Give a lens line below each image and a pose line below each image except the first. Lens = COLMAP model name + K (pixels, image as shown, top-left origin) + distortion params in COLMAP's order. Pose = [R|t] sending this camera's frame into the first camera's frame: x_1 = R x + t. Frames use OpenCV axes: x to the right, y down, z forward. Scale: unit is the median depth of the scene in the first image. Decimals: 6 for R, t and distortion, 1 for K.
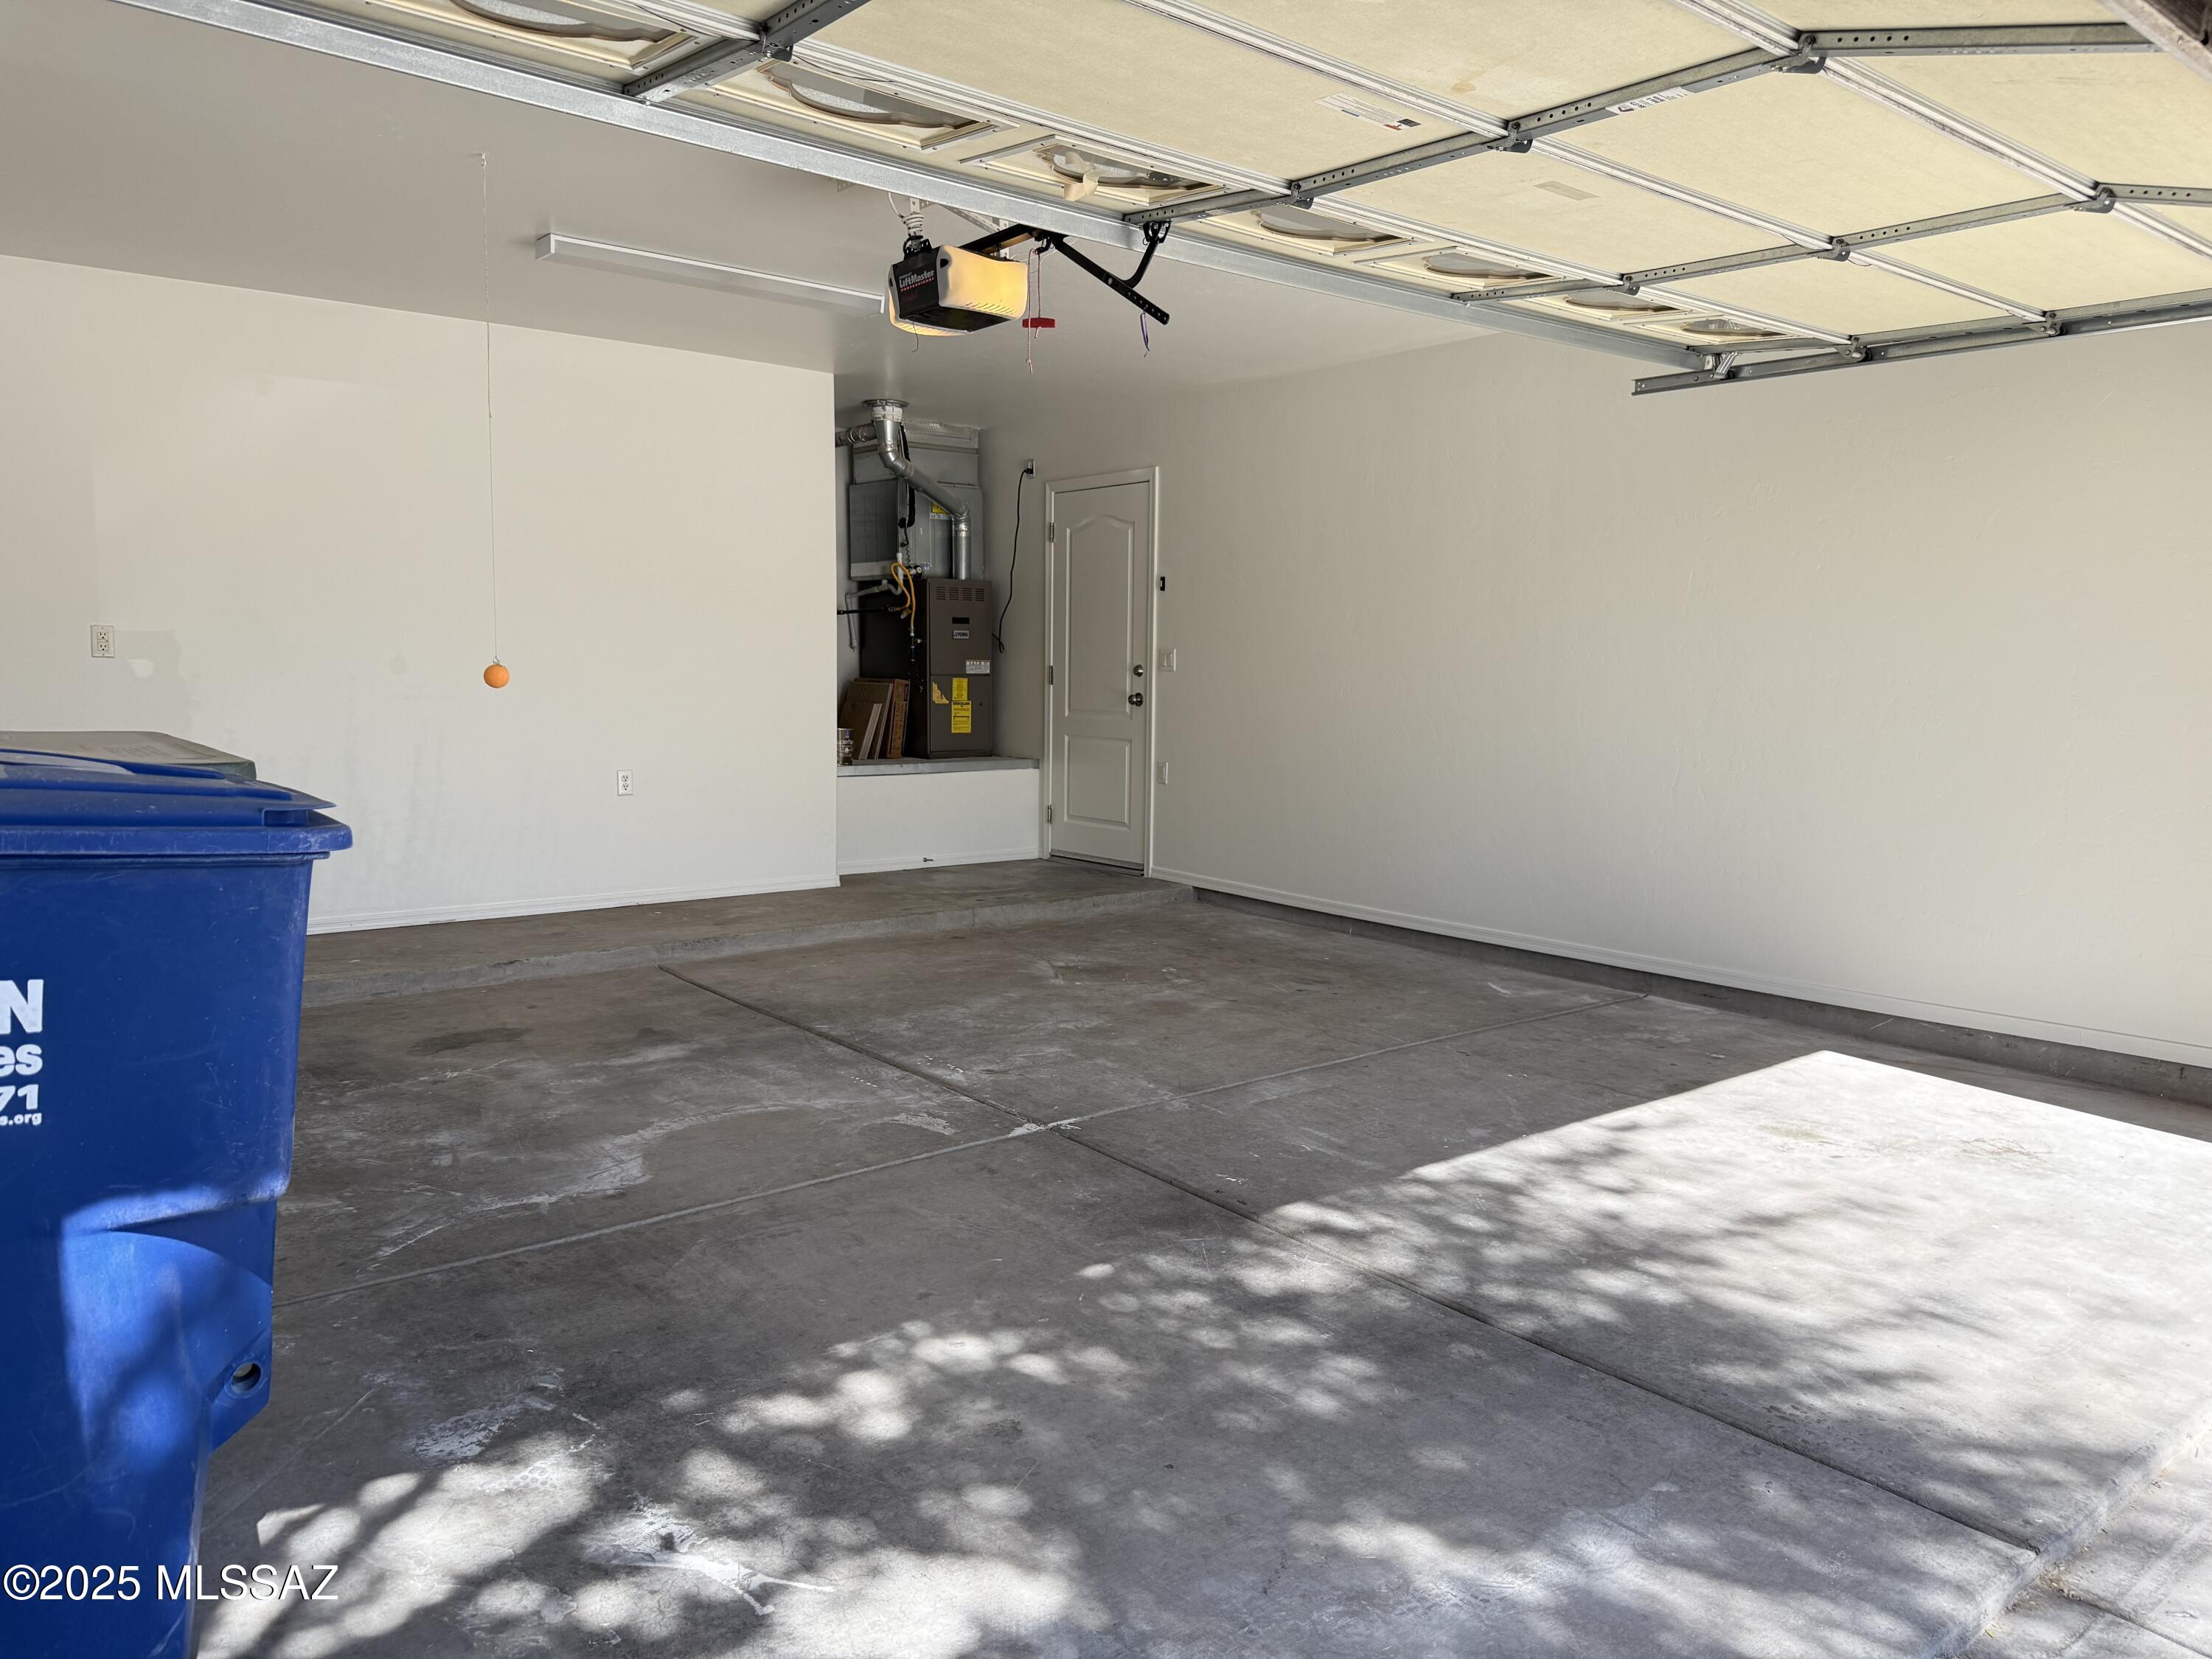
lens RADIAL K [[1559.9, 0, 1106.0], [0, 1559.9, 829.5], [0, 0, 1]] dist [0.001310, -0.007010]
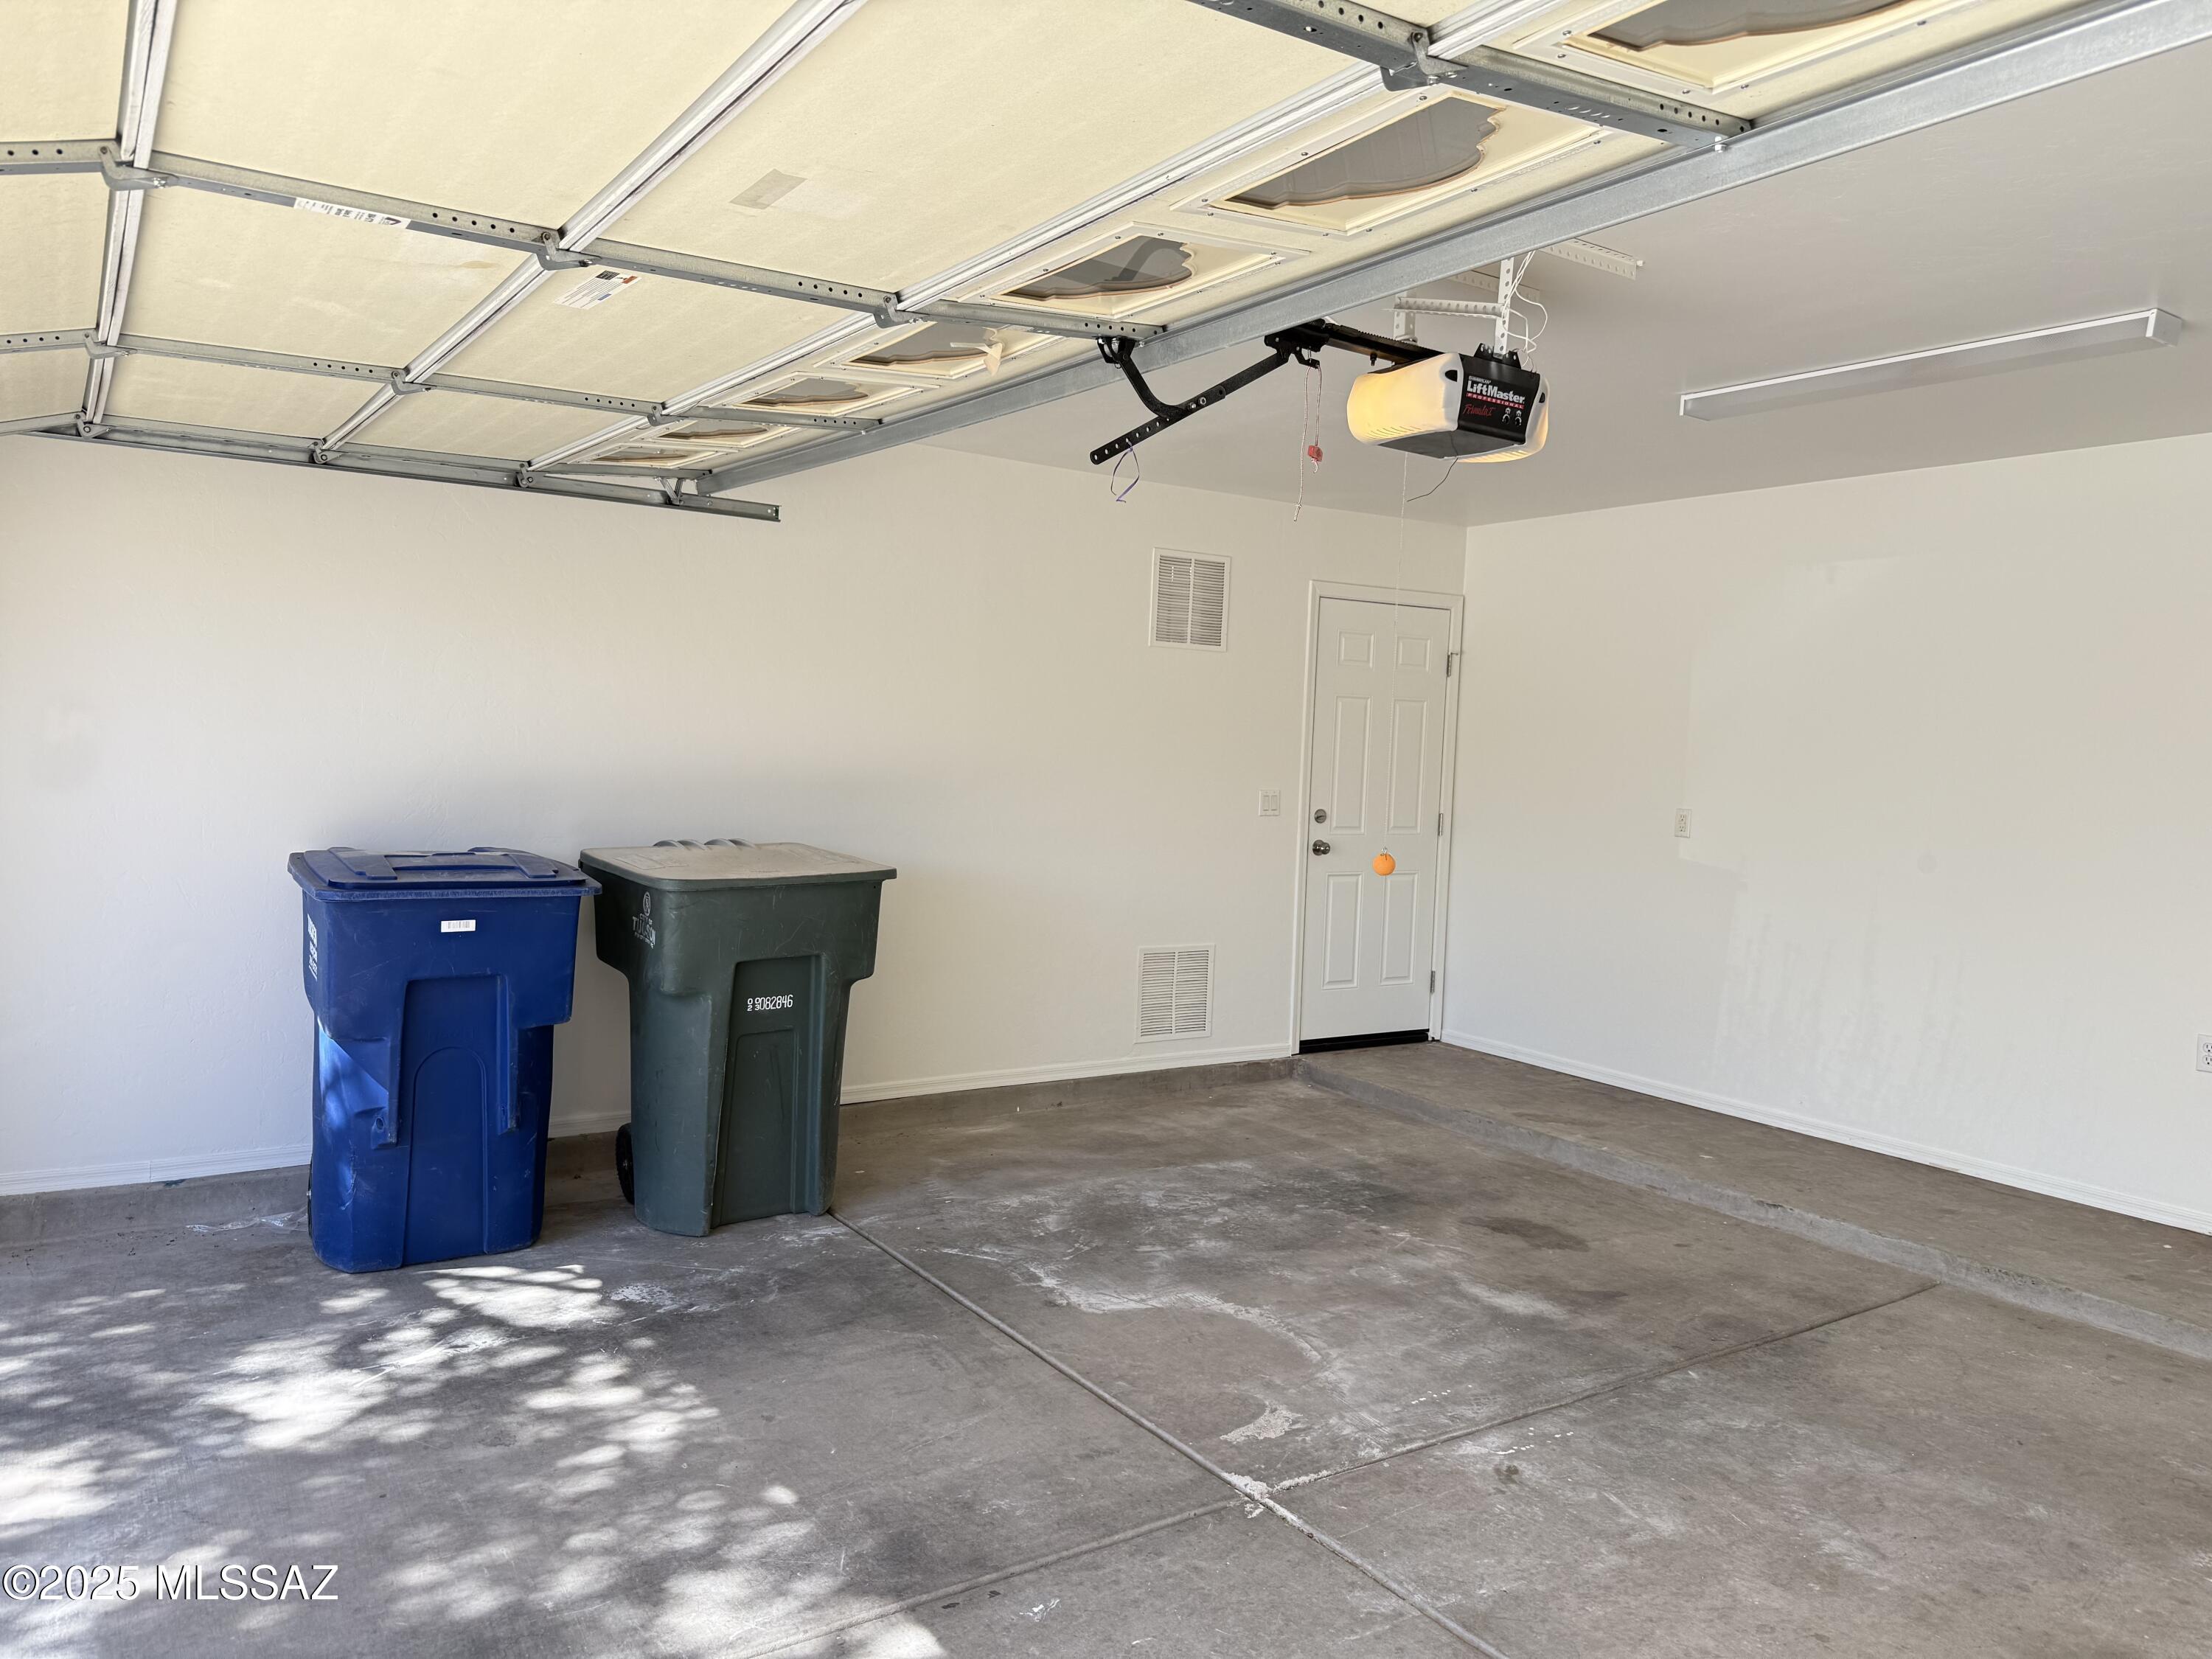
lens RADIAL K [[1570.9, 0, 1112.6], [0, 1570.9, 842.9], [0, 0, 1]] dist [0.118852, -0.147858]
pose [[-0.111131, 0.054284, -0.992322, 1.043452], [-0.137670, 0.988039, 0.069468, -0.244887], [0.984224, 0.144333, -0.102329, 1.367651]]
